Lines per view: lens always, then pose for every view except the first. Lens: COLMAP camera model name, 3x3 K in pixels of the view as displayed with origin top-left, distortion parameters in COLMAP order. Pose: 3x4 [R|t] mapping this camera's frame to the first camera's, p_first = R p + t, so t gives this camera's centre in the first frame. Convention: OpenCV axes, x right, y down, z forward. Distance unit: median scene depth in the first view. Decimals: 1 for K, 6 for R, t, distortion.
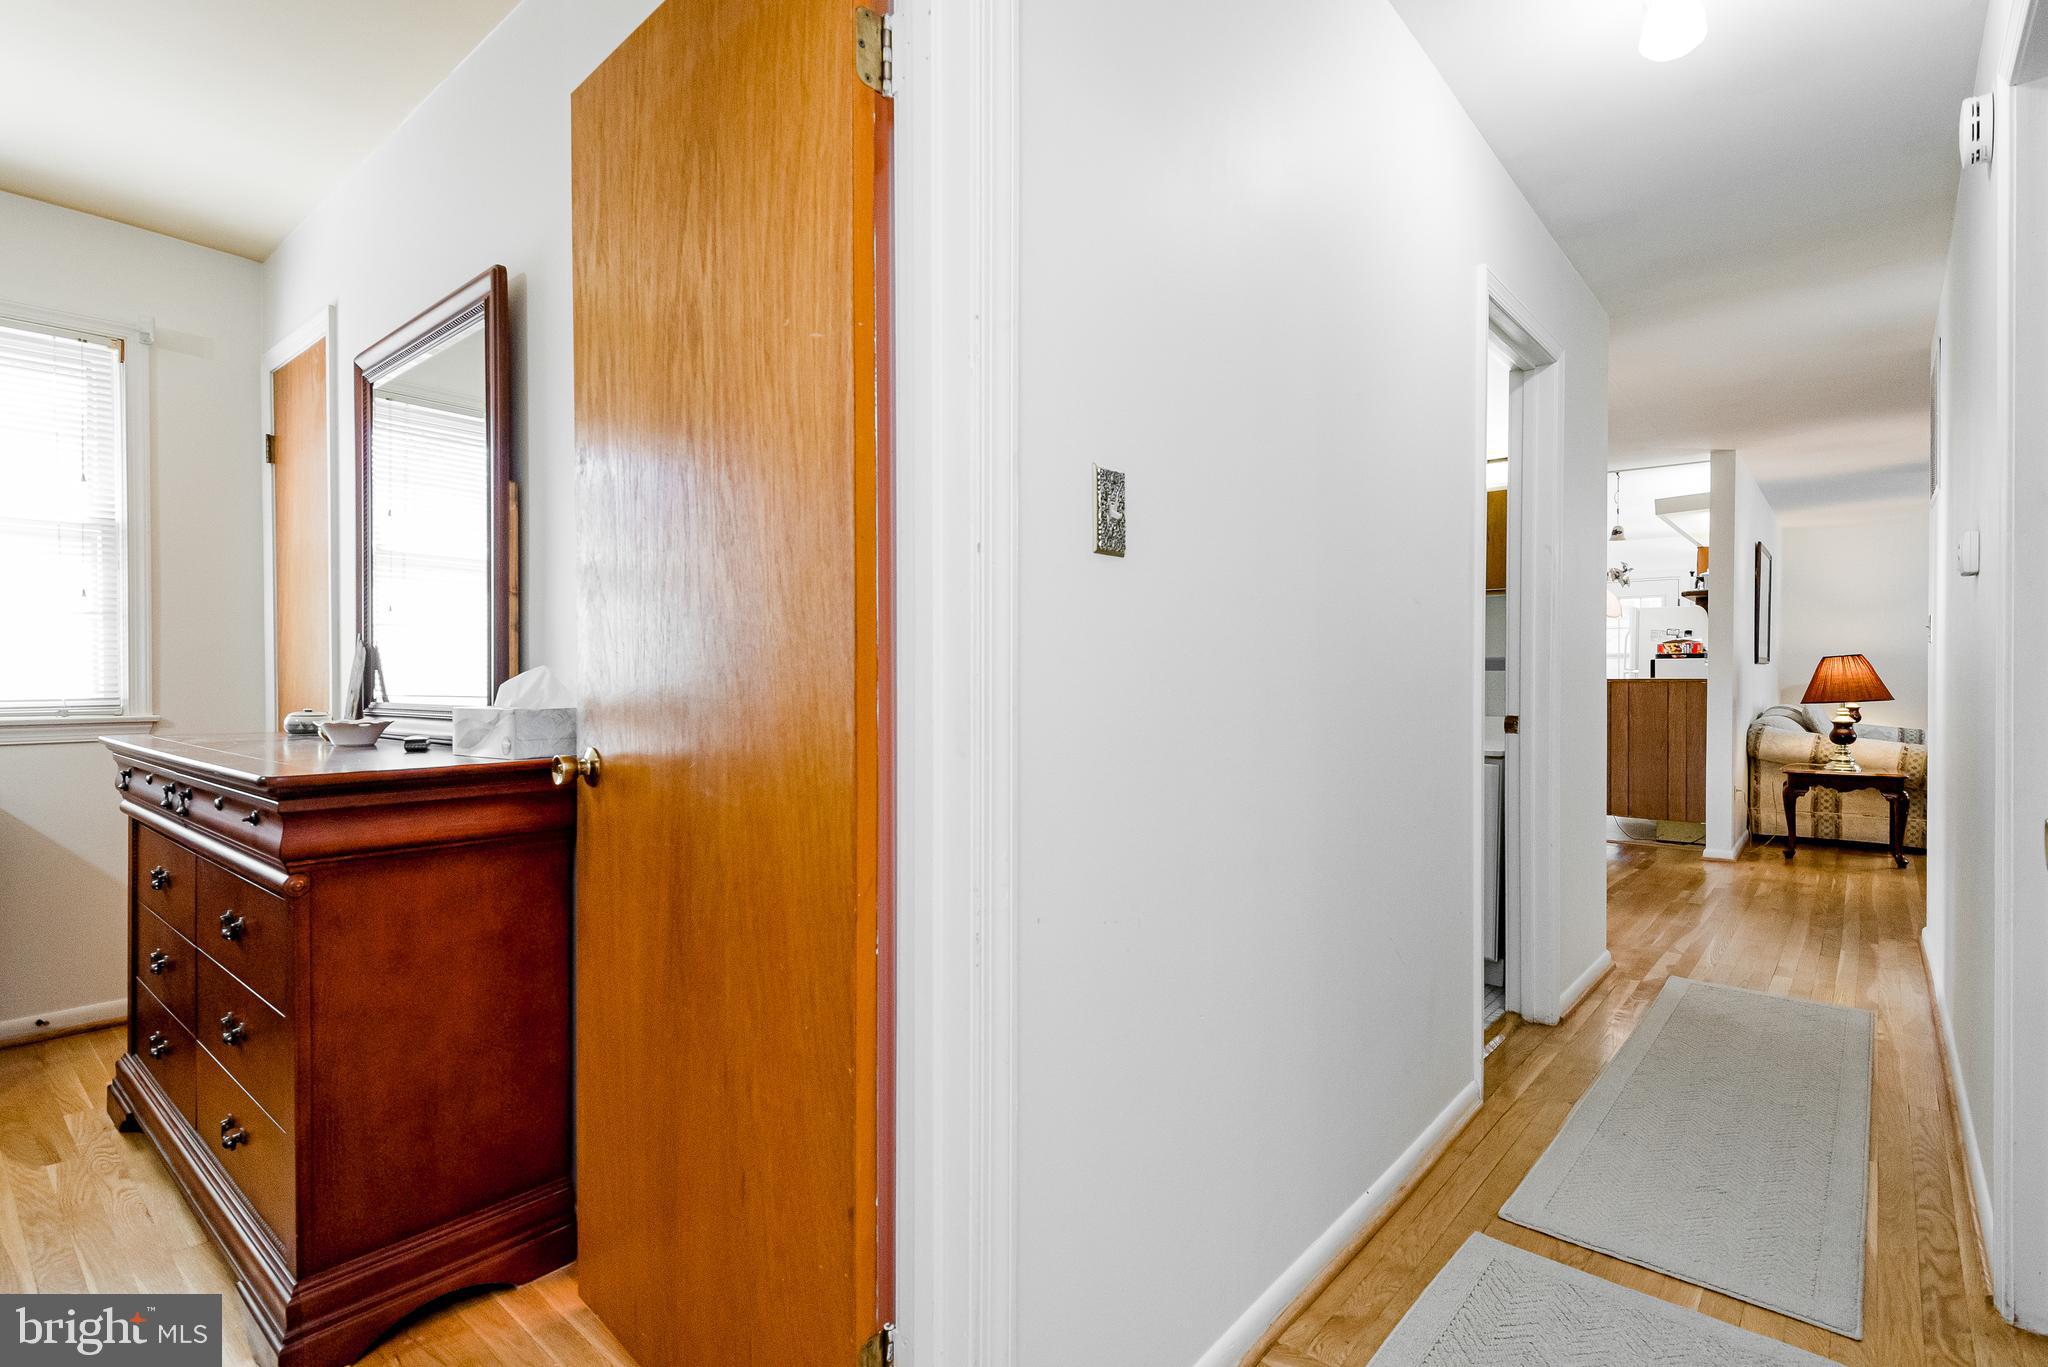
lens RADIAL K [[975.6, 0, 990.6], [0, 975.6, 687.6], [0, 0, 1]] dist [0.013108, -0.007866]
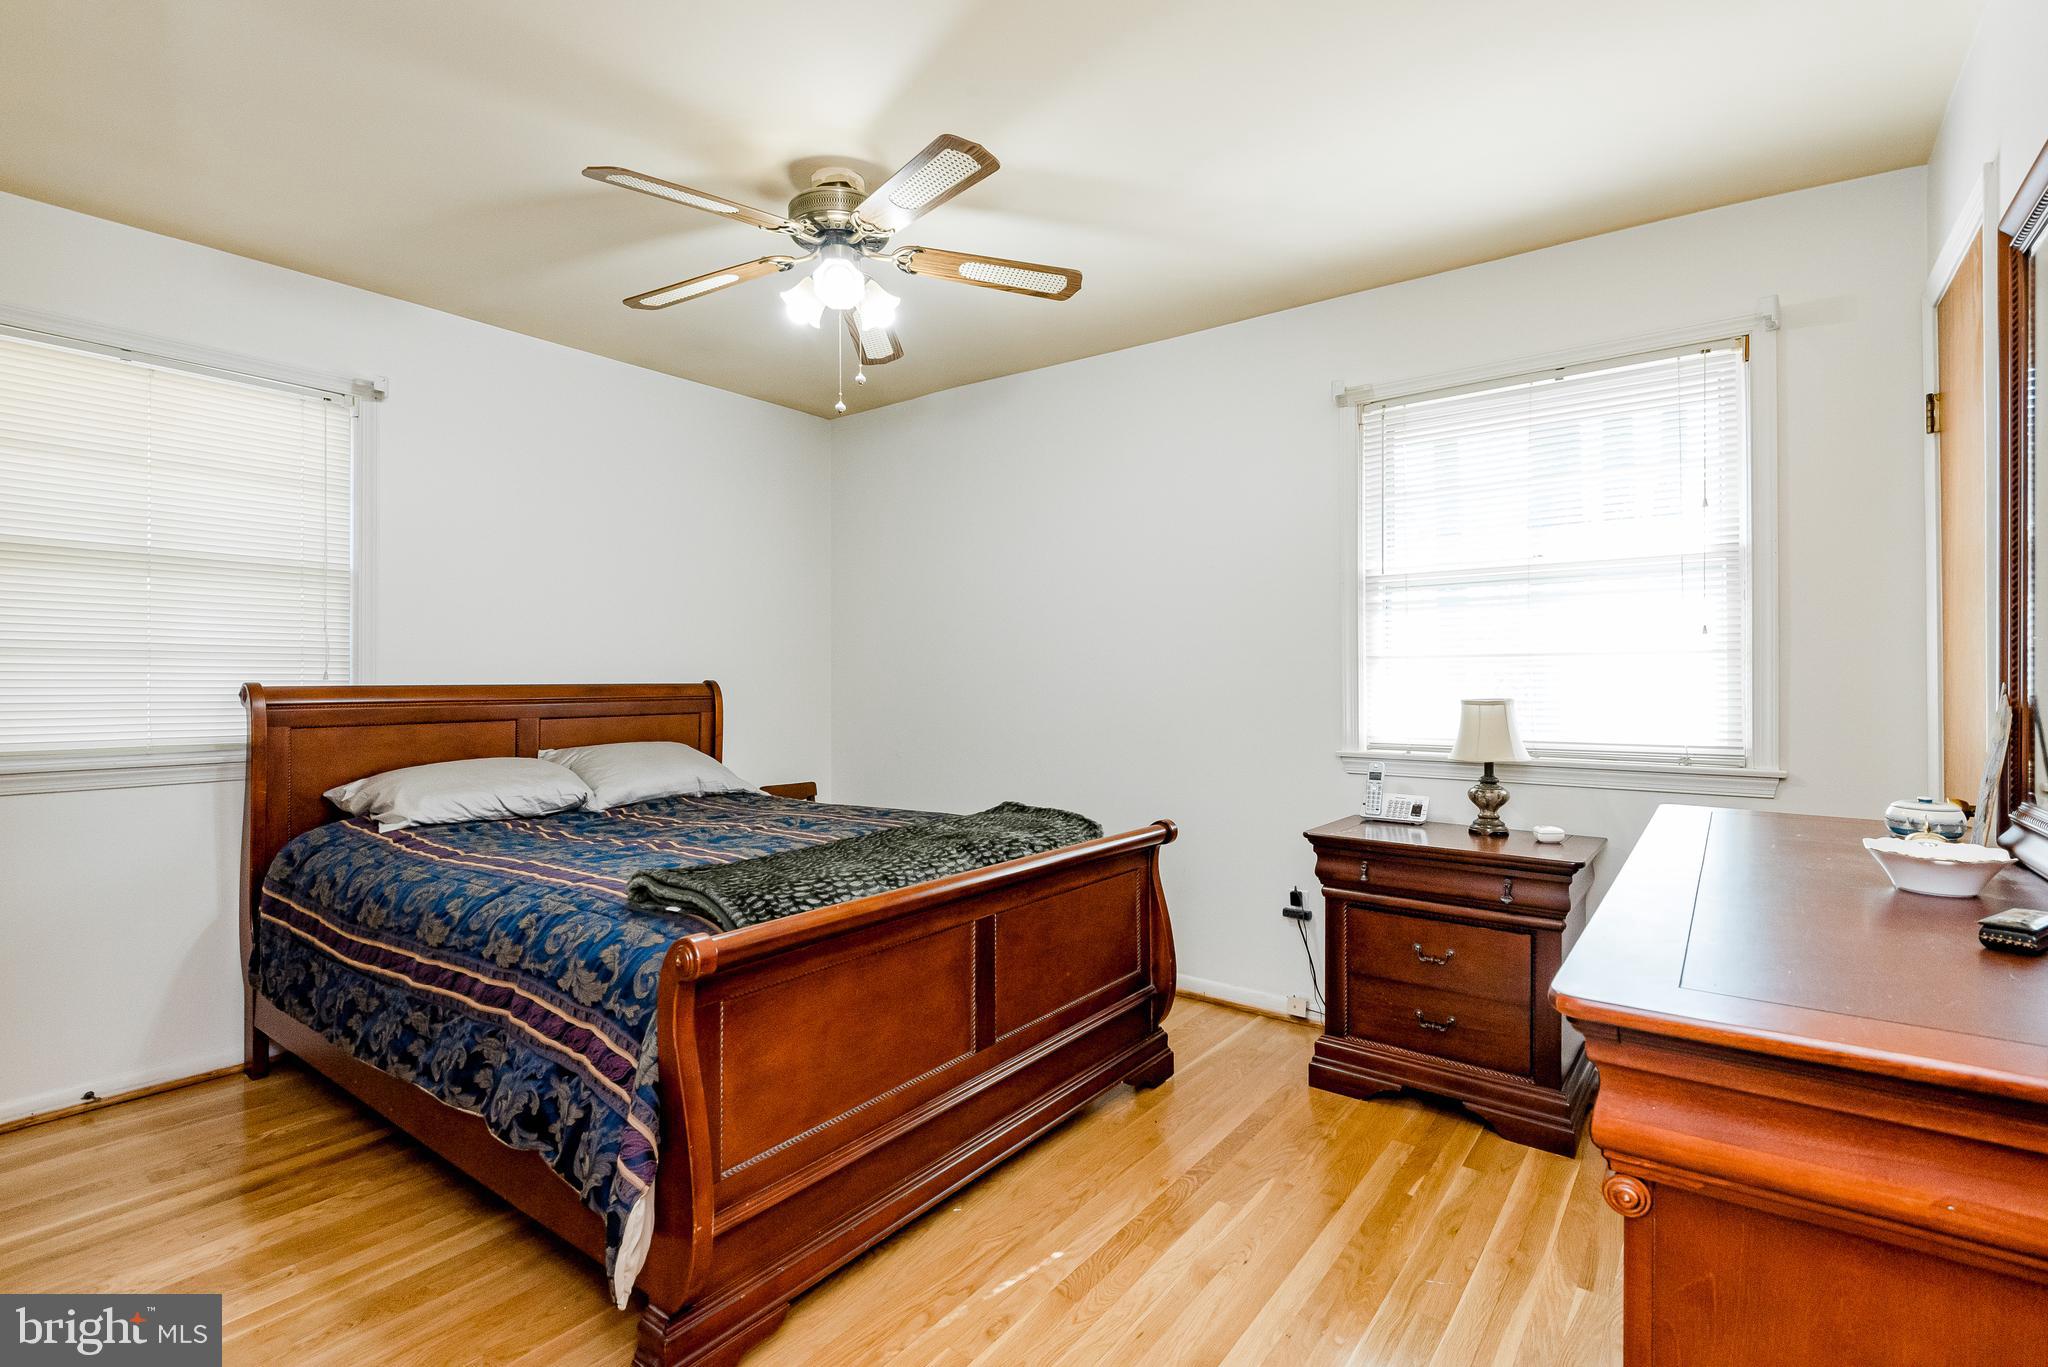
lens RADIAL K [[975.6, 0, 1007.8], [0, 975.6, 684.6], [0, 0, 1]] dist [0.013108, -0.007866]
pose [[0.097364, -0.000528, -0.995249, -0.088143], [-0.012205, 0.999924, -0.001724, -0.036275], [0.995174, 0.012315, 0.097350, 0.271021]]
